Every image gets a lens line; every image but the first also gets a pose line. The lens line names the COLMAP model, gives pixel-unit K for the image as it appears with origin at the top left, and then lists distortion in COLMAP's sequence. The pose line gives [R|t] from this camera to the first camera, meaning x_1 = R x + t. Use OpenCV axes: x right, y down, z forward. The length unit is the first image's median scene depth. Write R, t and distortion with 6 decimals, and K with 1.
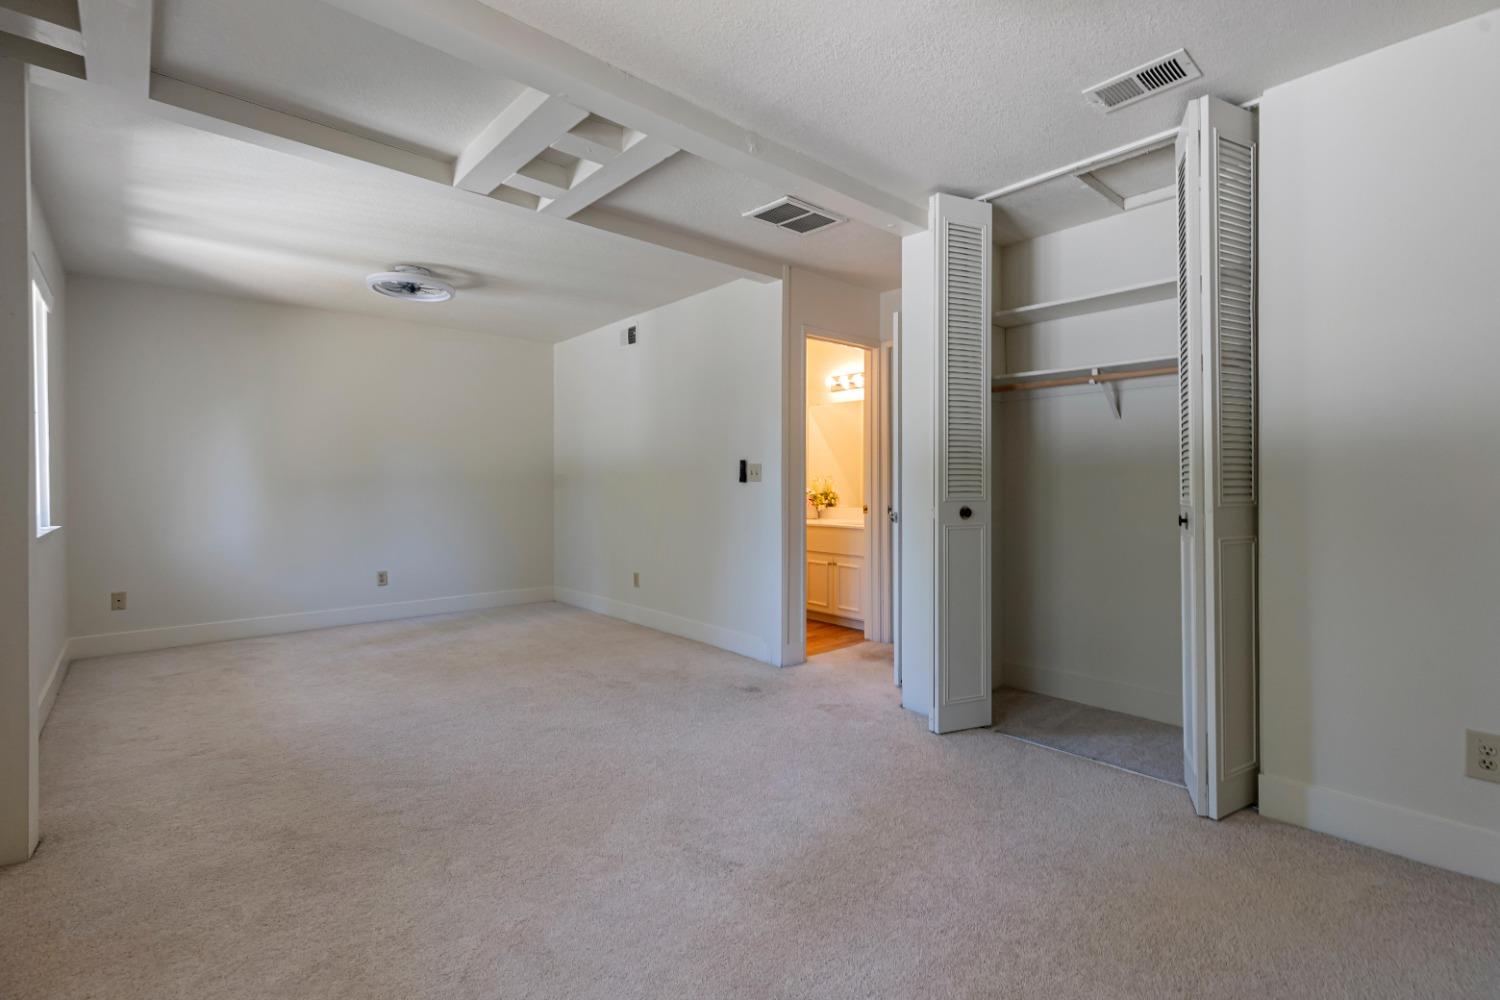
lens RADIAL K [[682.3, 0, 757.6], [0, 682.3, 487.0], [0, 0, 1]] dist [-0.000178, -0.000112]
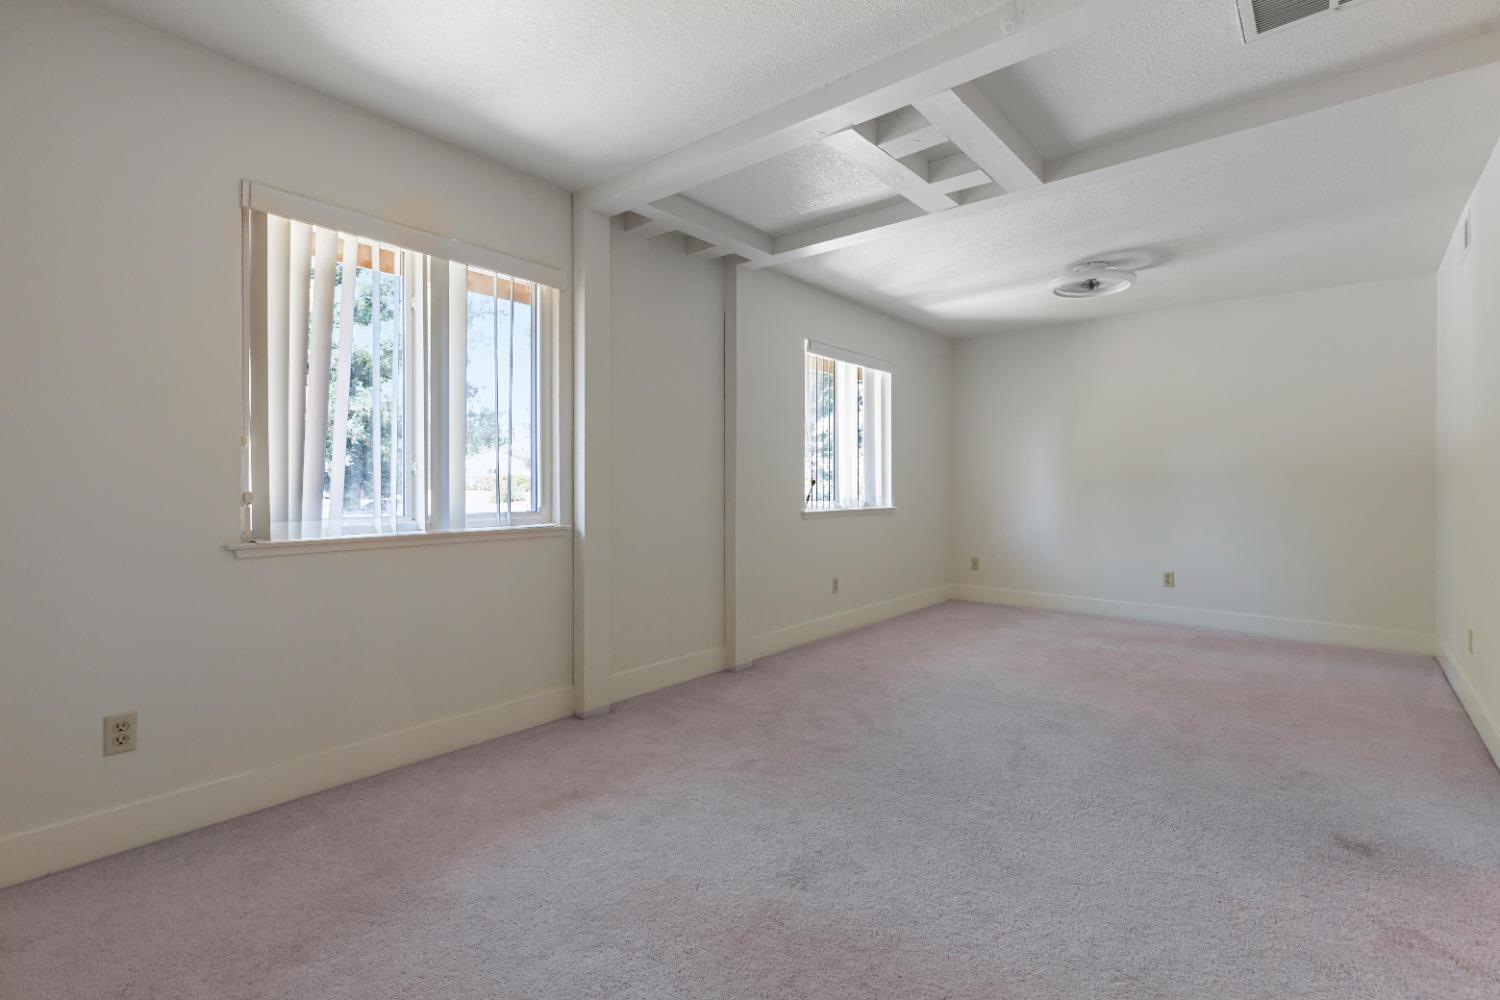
lens RADIAL K [[682.3, 0, 757.6], [0, 682.3, 487.0], [0, 0, 1]] dist [-0.000178, -0.000112]
pose [[0.130423, 0.006959, -0.991434, 0.478935], [-0.004152, 0.999970, 0.006472, 0.000262], [0.991450, 0.003272, 0.130448, 0.439303]]
